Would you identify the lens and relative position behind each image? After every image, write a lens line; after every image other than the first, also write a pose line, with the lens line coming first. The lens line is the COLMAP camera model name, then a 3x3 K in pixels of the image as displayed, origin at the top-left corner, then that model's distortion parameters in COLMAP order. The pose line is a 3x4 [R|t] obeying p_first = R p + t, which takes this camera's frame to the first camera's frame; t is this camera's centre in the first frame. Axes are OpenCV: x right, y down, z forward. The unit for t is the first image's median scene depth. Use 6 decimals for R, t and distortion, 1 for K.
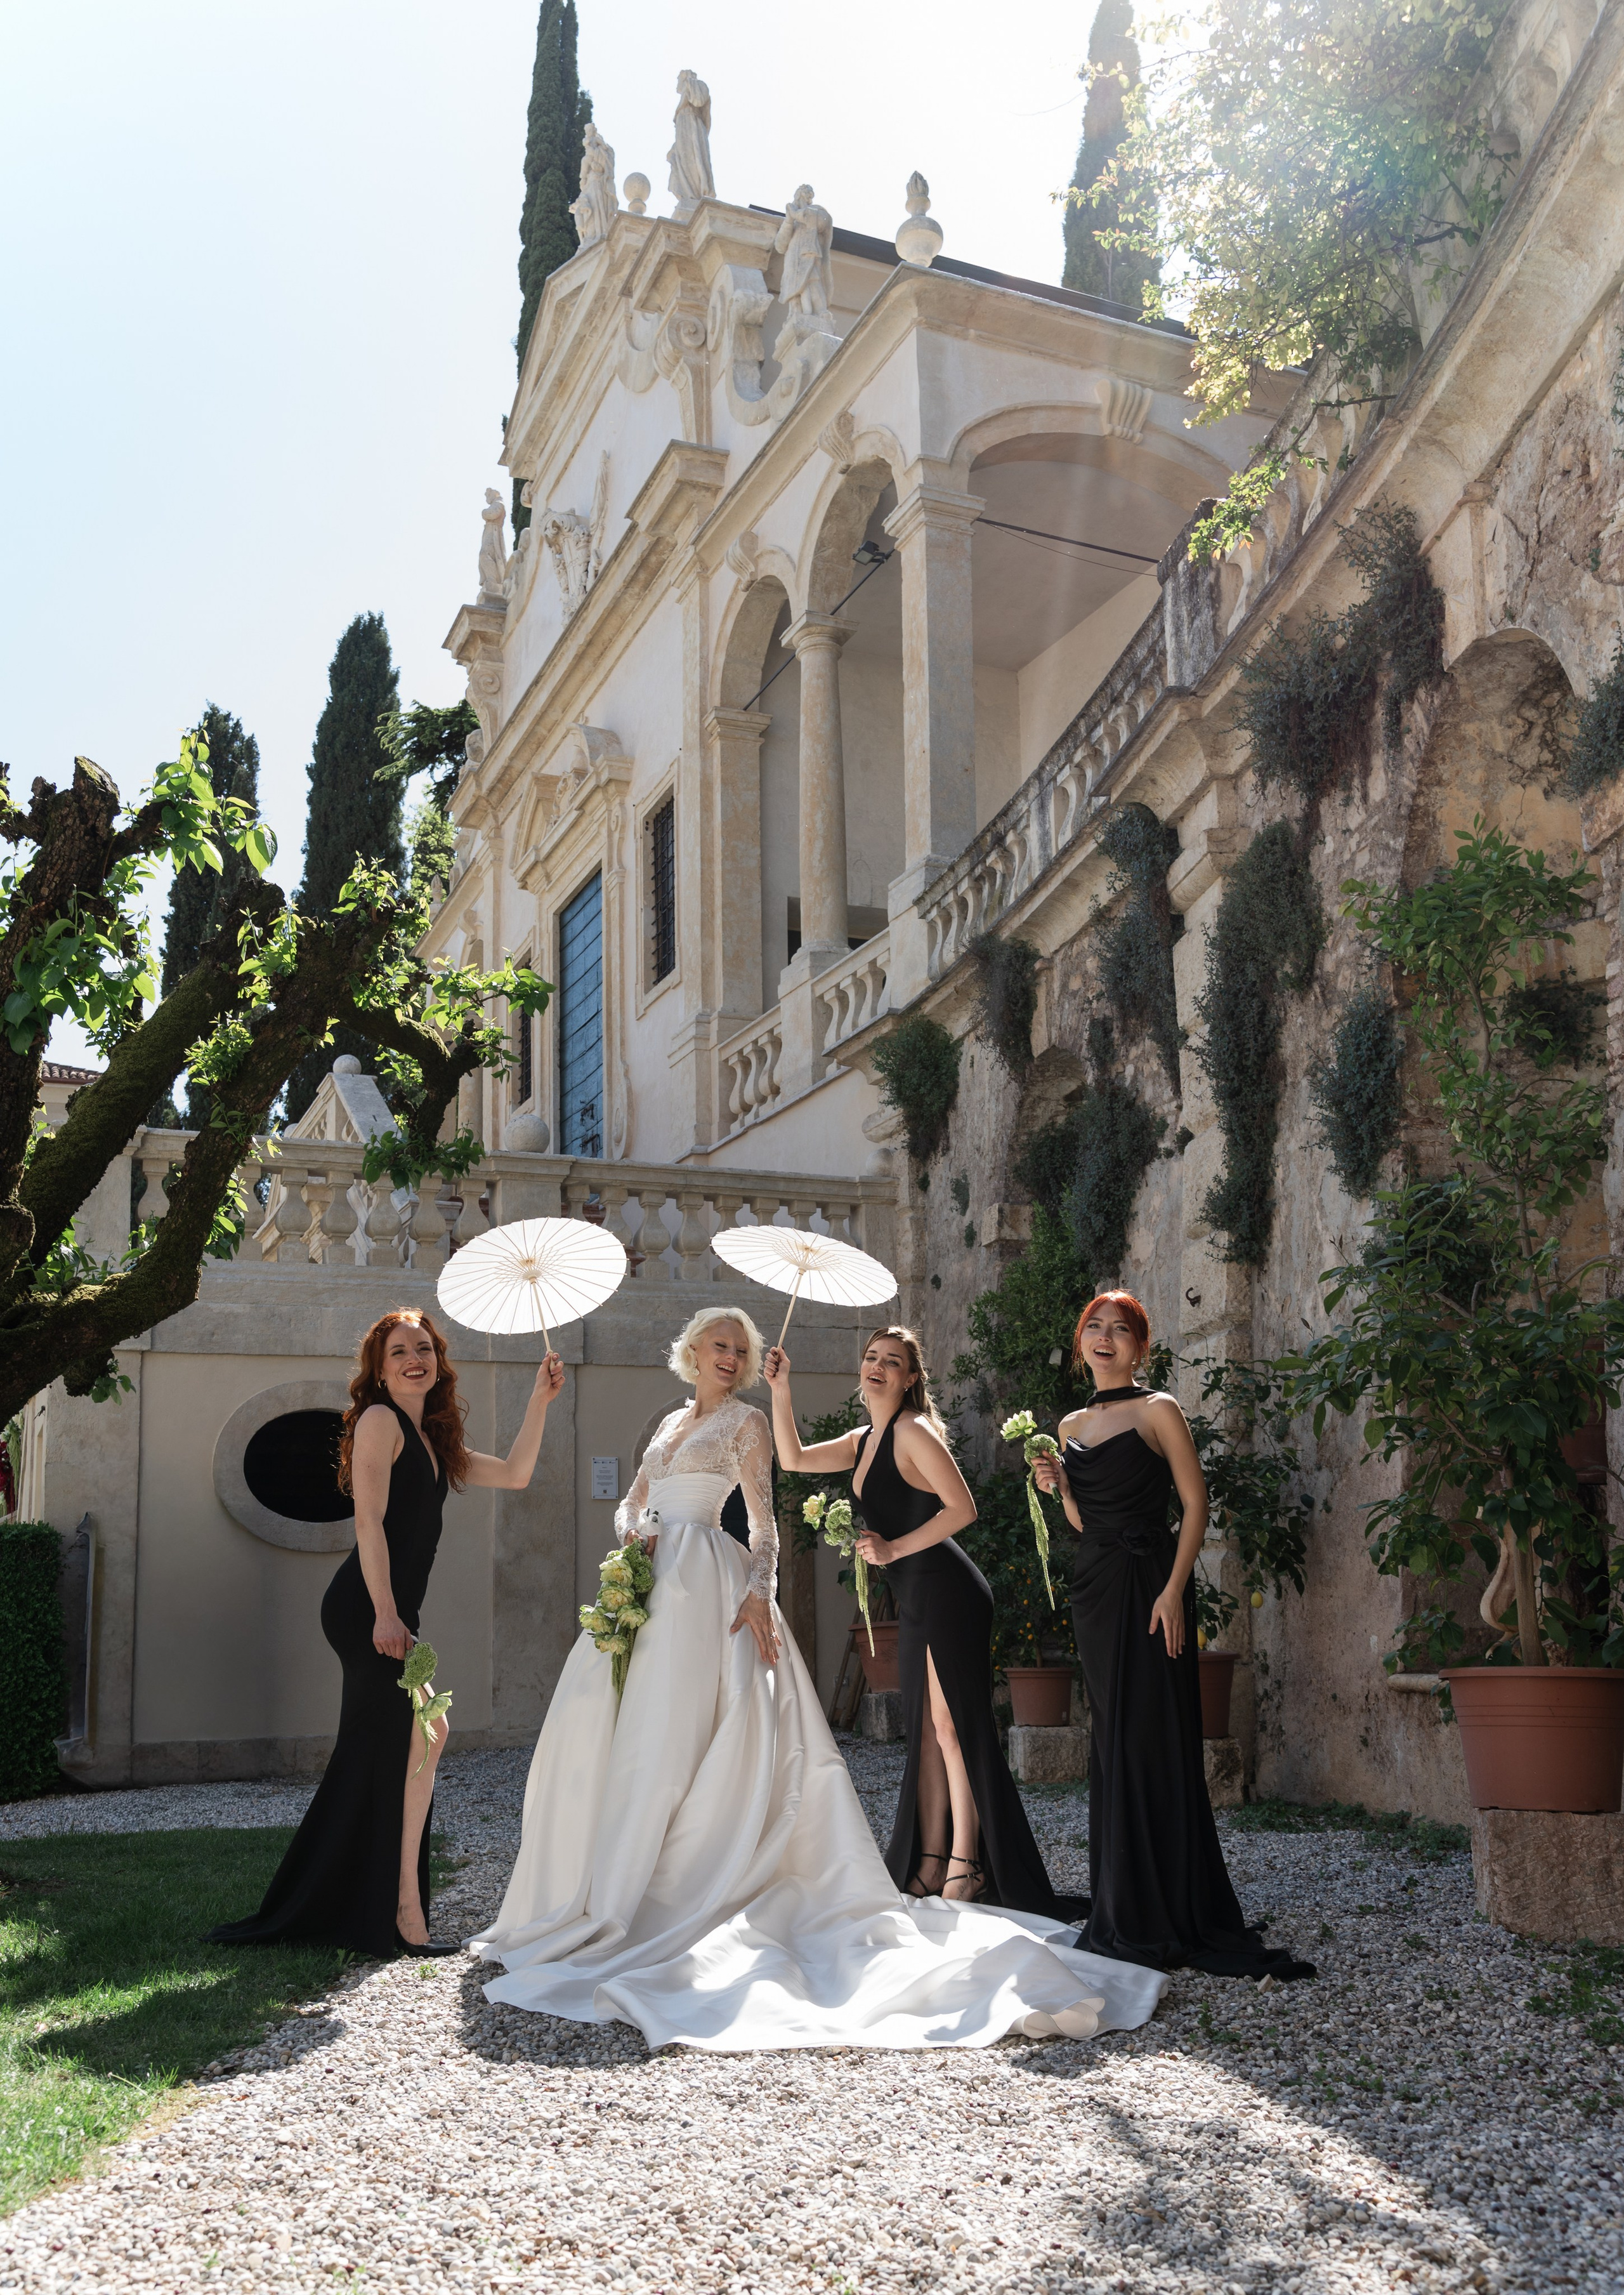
lens RADIAL K [[1936.8, 0, 670.9], [0, 1936.8, 1341.5], [0, 0, 1]] dist [0.008579, -0.025998]
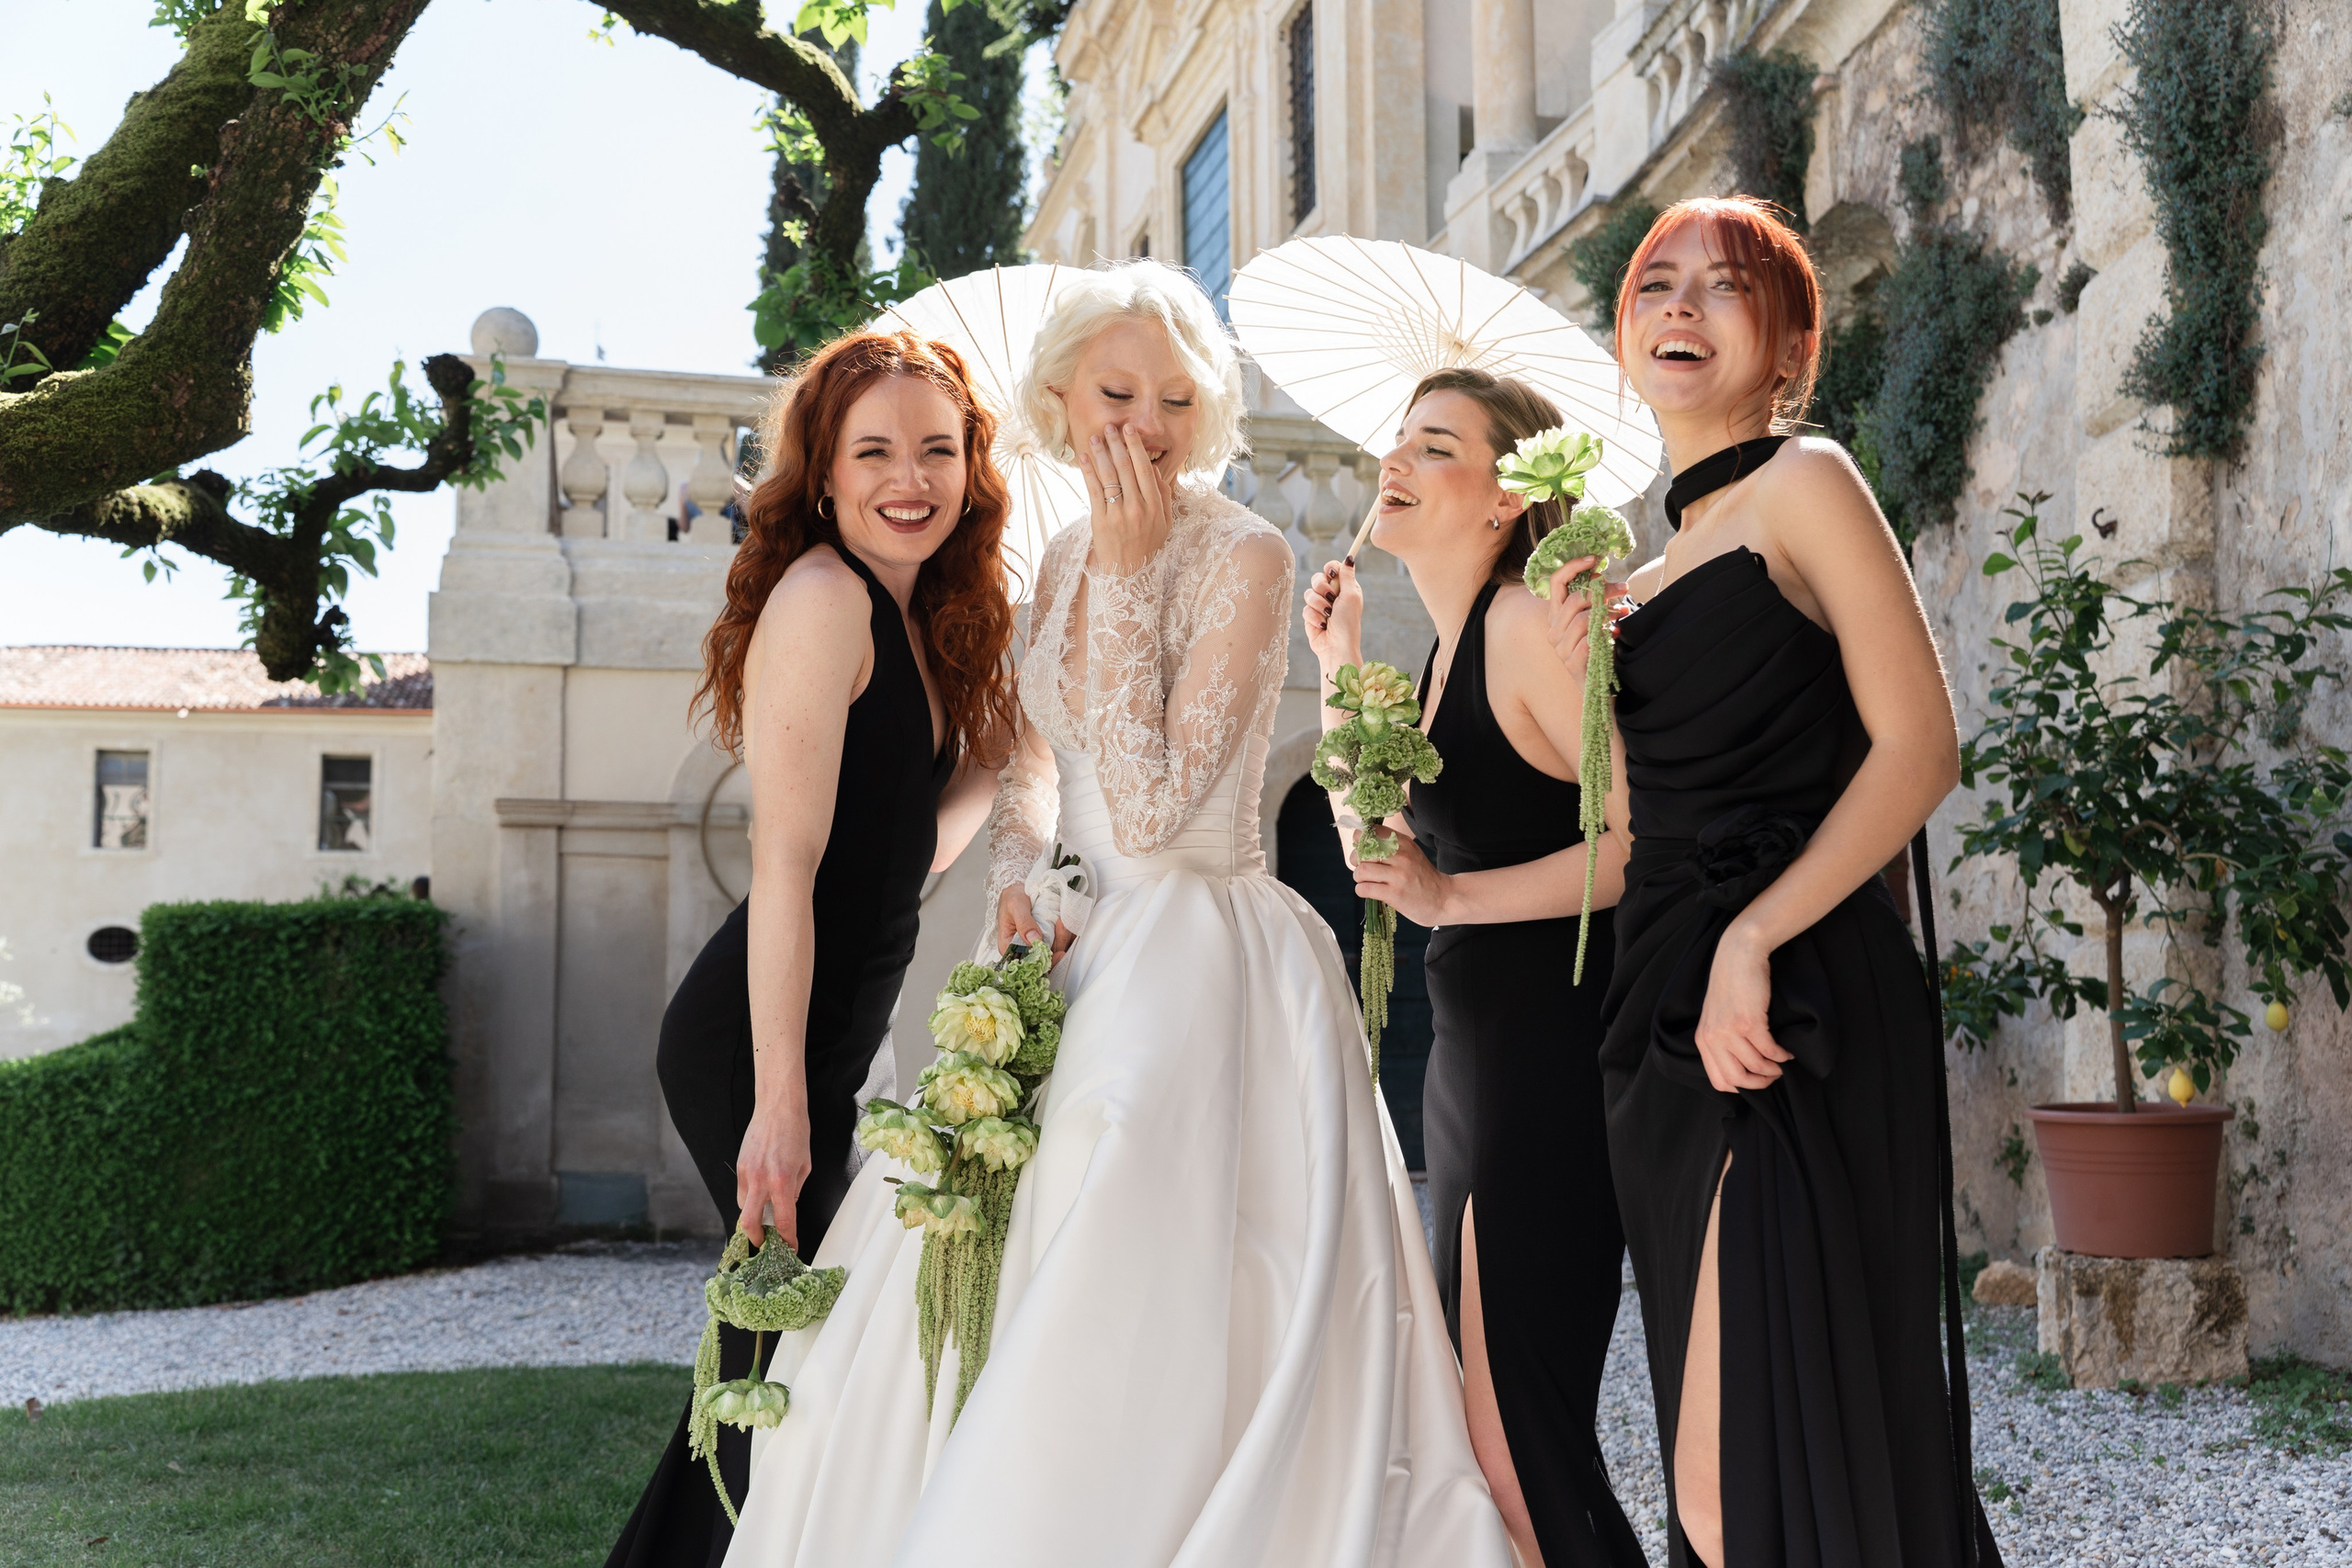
lens RADIAL K [[2066.6, 0, 1176.8], [0, 2066.6, 786.1], [0, 0, 1]] dist [-0.011234, 0.003603]
pose [[0.996446, -0.006635, -0.083973, 0.031453], [0.009047, 0.999556, 0.028374, 0.039619], [0.083748, -0.029033, 0.996064, 0.327207]]
